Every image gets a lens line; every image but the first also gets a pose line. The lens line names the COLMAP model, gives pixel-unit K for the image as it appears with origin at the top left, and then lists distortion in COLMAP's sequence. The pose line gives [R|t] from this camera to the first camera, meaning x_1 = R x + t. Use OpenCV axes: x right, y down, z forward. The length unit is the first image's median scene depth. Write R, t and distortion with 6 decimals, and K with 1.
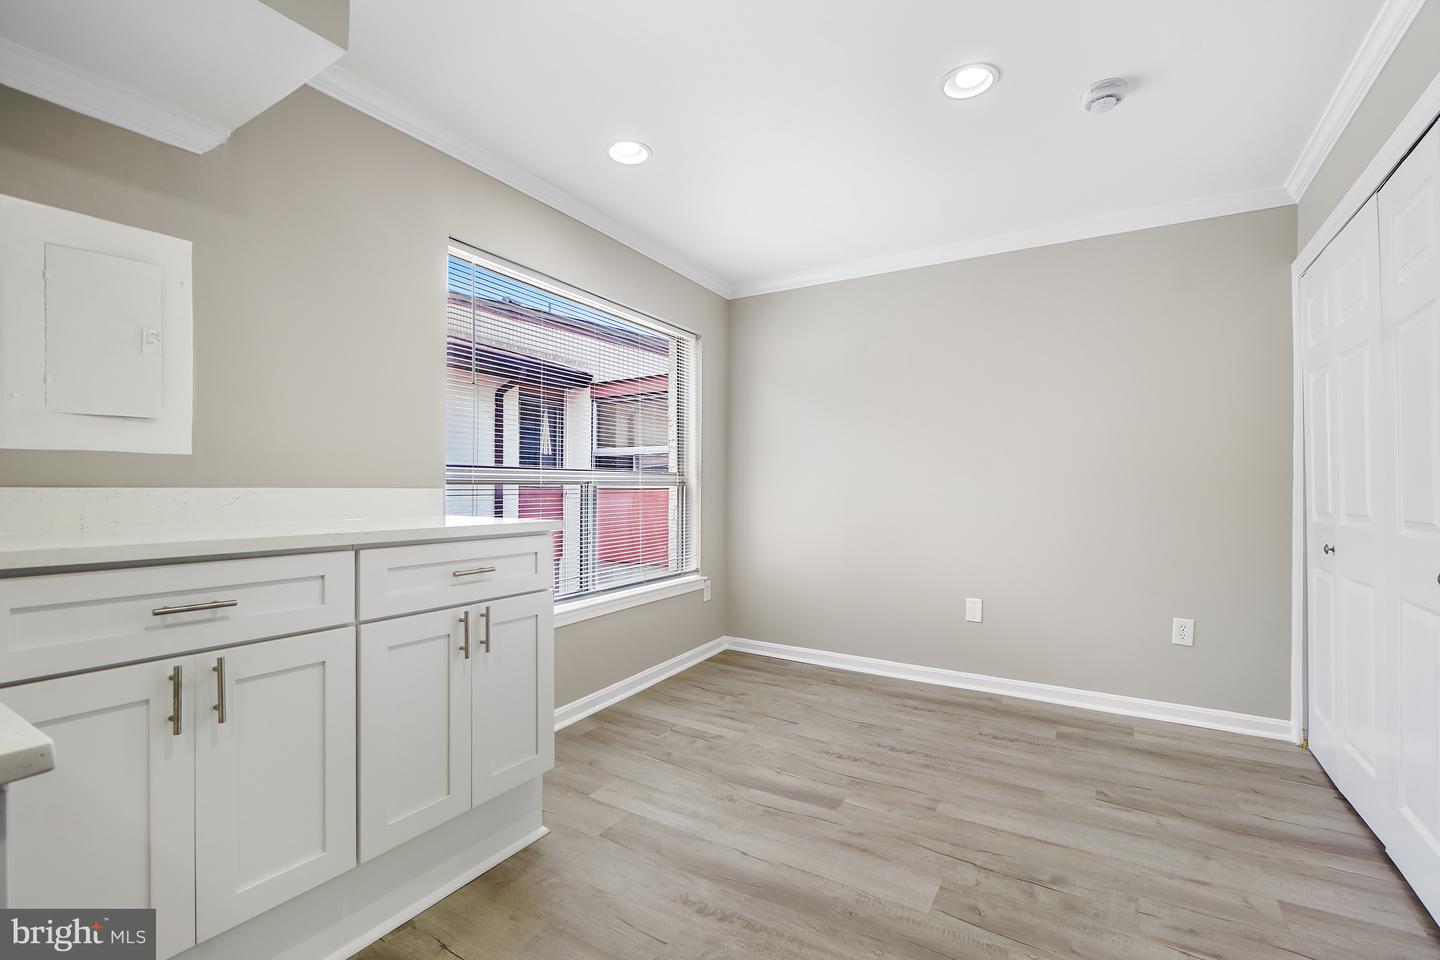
lens RADIAL K [[630.1, 0, 720.0], [0, 630.1, 484.1], [0, 0, 1]] dist [-0.002038, 0.000294]
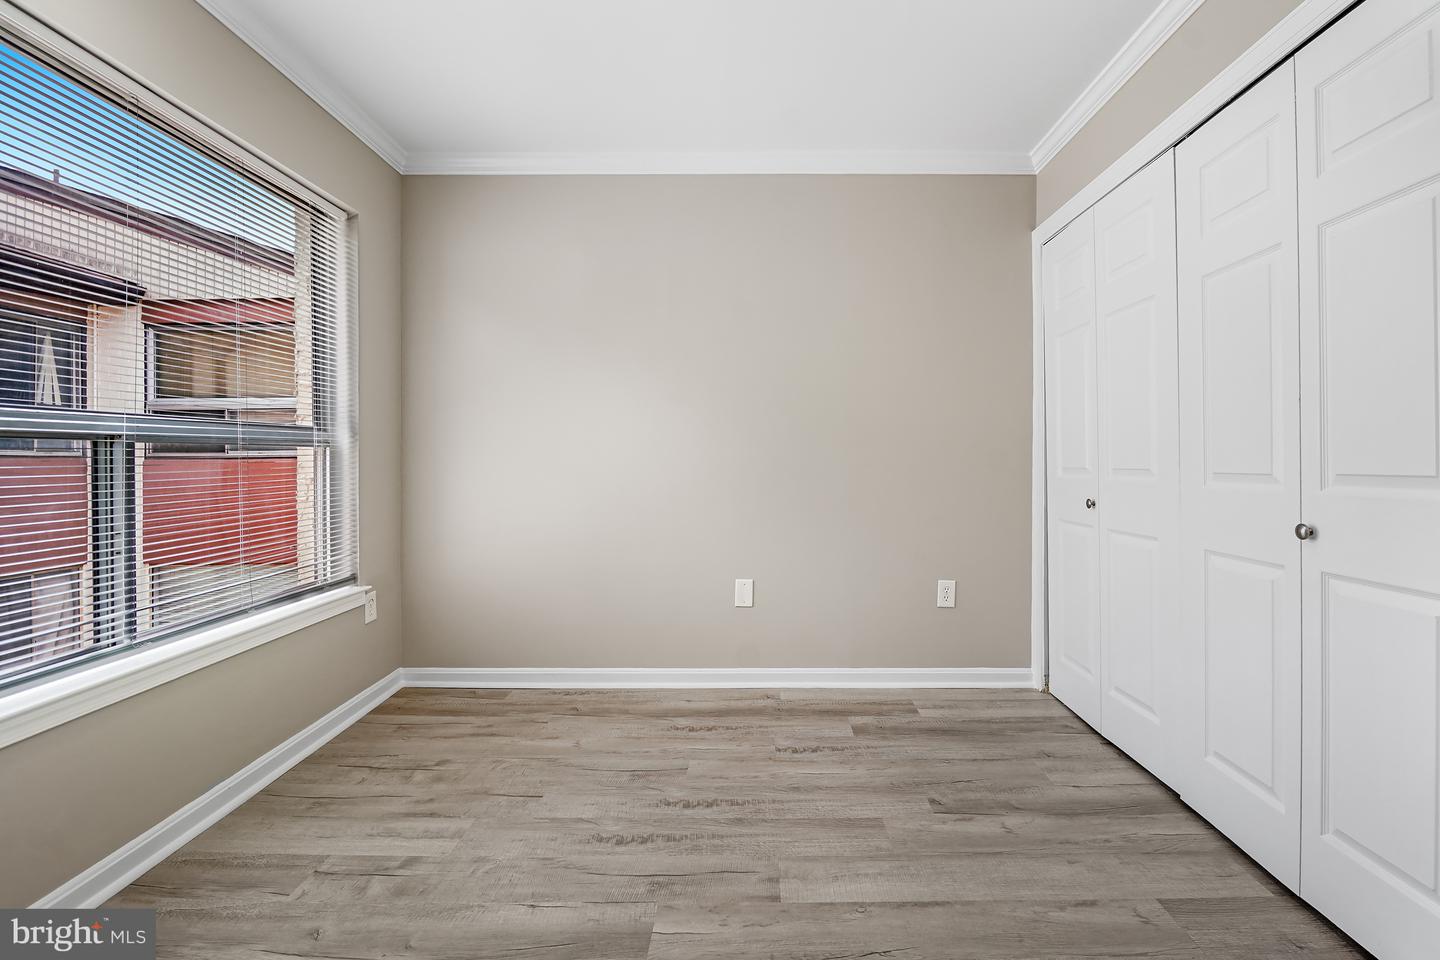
lens RADIAL K [[630.1, 0, 745.0], [0, 630.1, 456.6], [0, 0, 1]] dist [-0.002038, 0.000294]
pose [[0.850735, -0.005594, 0.525565, -0.046081], [0.003882, 0.999983, 0.004360, 0.015536], [-0.525580, -0.001669, 0.850742, 0.330657]]
